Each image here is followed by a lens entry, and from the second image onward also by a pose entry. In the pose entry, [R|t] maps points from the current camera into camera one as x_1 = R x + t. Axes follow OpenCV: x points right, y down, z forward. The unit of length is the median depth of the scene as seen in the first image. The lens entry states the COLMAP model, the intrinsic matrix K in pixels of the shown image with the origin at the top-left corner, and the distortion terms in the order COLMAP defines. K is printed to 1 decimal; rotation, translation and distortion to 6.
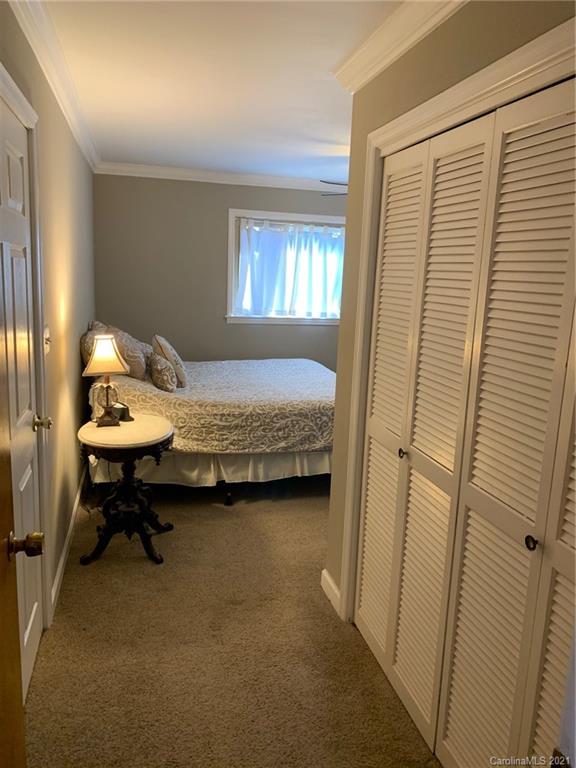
lens RADIAL K [[591.0, 0, 289.9], [0, 591.0, 385.9], [0, 0, 1]] dist [0.039888, -0.059827]
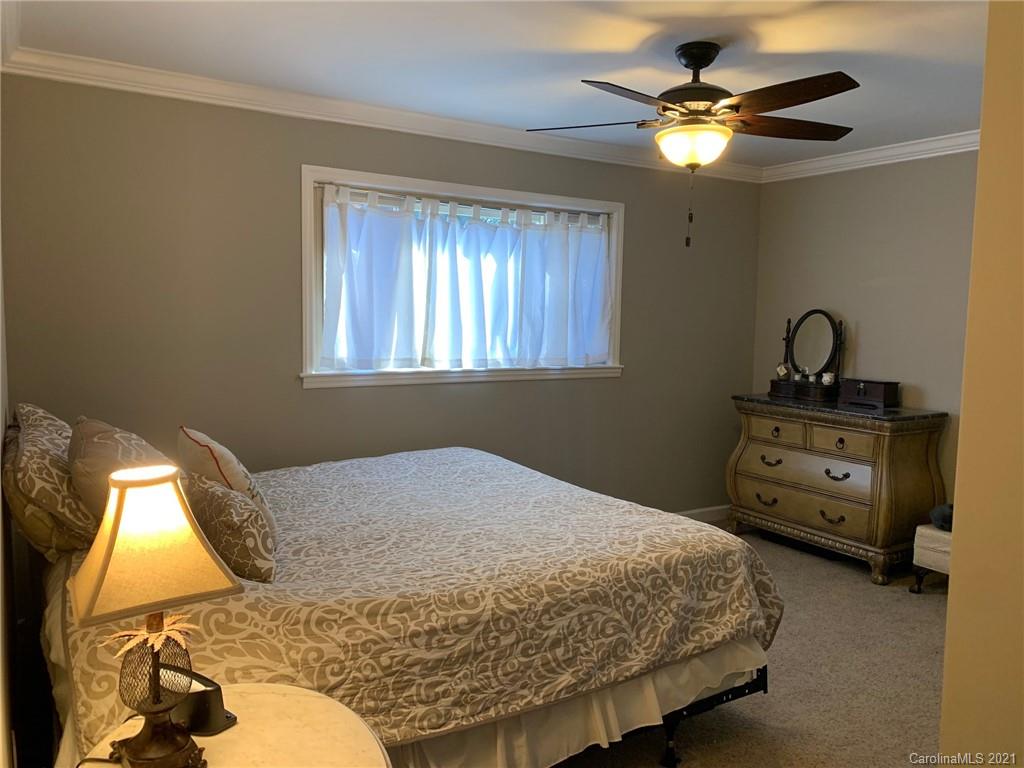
lens RADIAL K [[788.1, 0, 512.3], [0, 788.1, 374.9], [0, 0, 1]] dist [0.039888, -0.059827]
pose [[0.952648, -0.048426, 0.300194, -0.205050], [0.076934, 0.993502, -0.083878, -0.069538], [-0.294181, 0.103001, 0.950183, 0.455234]]
